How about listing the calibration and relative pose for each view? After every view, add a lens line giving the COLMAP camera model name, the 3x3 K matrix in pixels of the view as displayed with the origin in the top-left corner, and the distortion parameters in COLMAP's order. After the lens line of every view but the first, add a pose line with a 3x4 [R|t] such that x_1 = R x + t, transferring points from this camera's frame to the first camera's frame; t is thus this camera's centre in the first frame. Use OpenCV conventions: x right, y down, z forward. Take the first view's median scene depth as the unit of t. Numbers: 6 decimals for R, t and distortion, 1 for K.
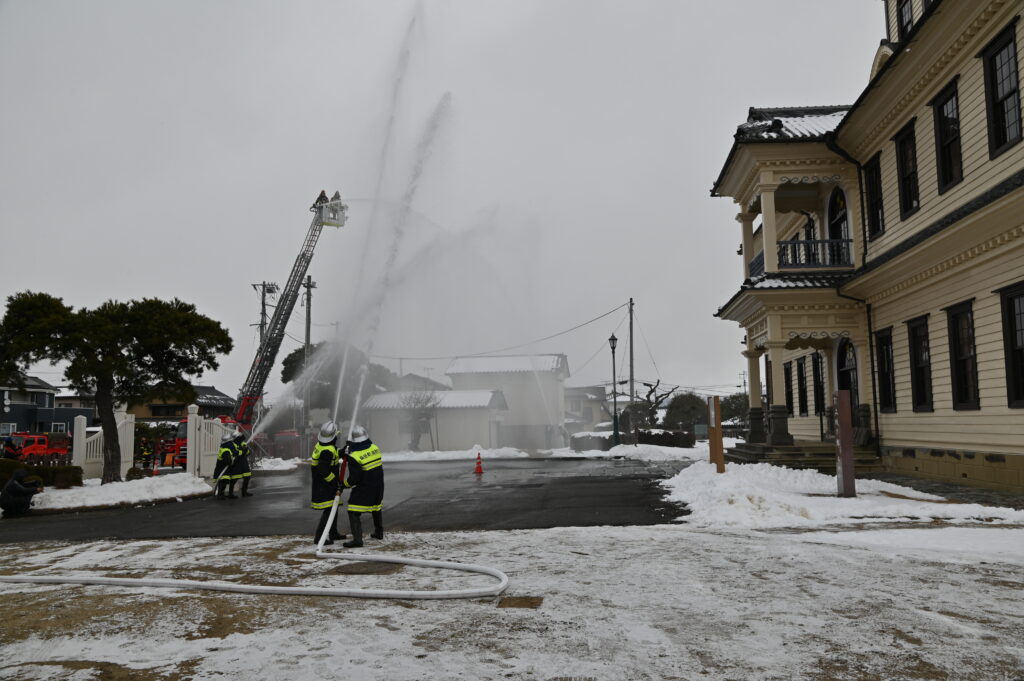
lens RADIAL K [[814.5, 0, 512.4], [0, 814.5, 342.1], [0, 0, 1]] dist [0.006691, 0.000124]
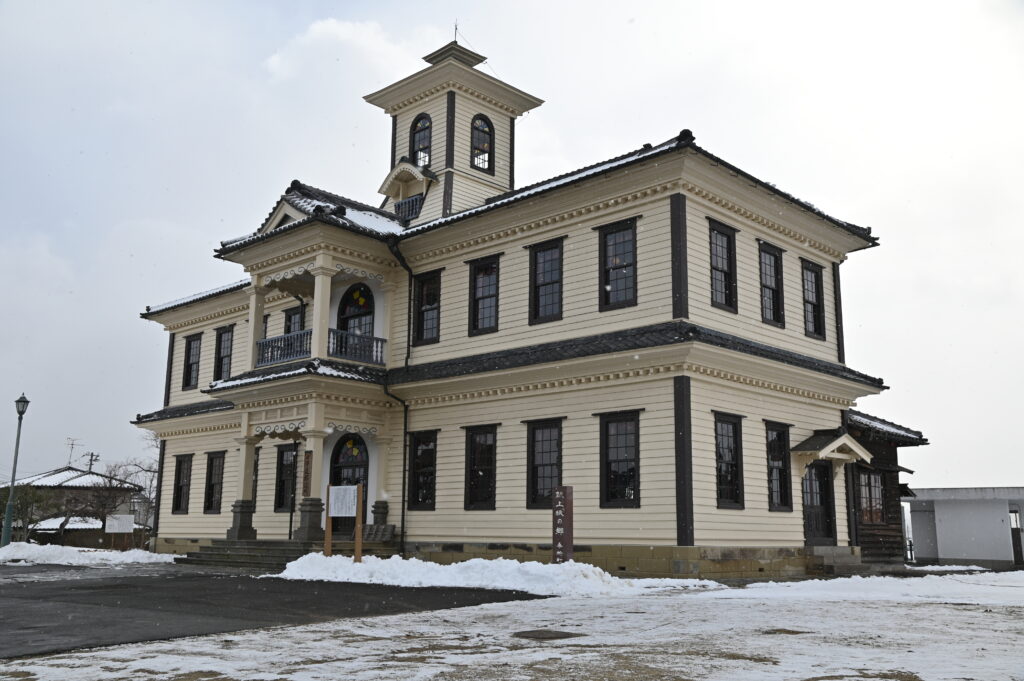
lens RADIAL K [[985.3, 0, 512.4], [0, 985.3, 339.3], [0, 0, 1]] dist [0.045120, 0.000000]
pose [[0.607851, 0.175562, 0.774400, -0.470058], [-0.101578, 0.984431, -0.143446, 0.037891], [-0.787527, 0.008532, 0.616221, 0.109260]]
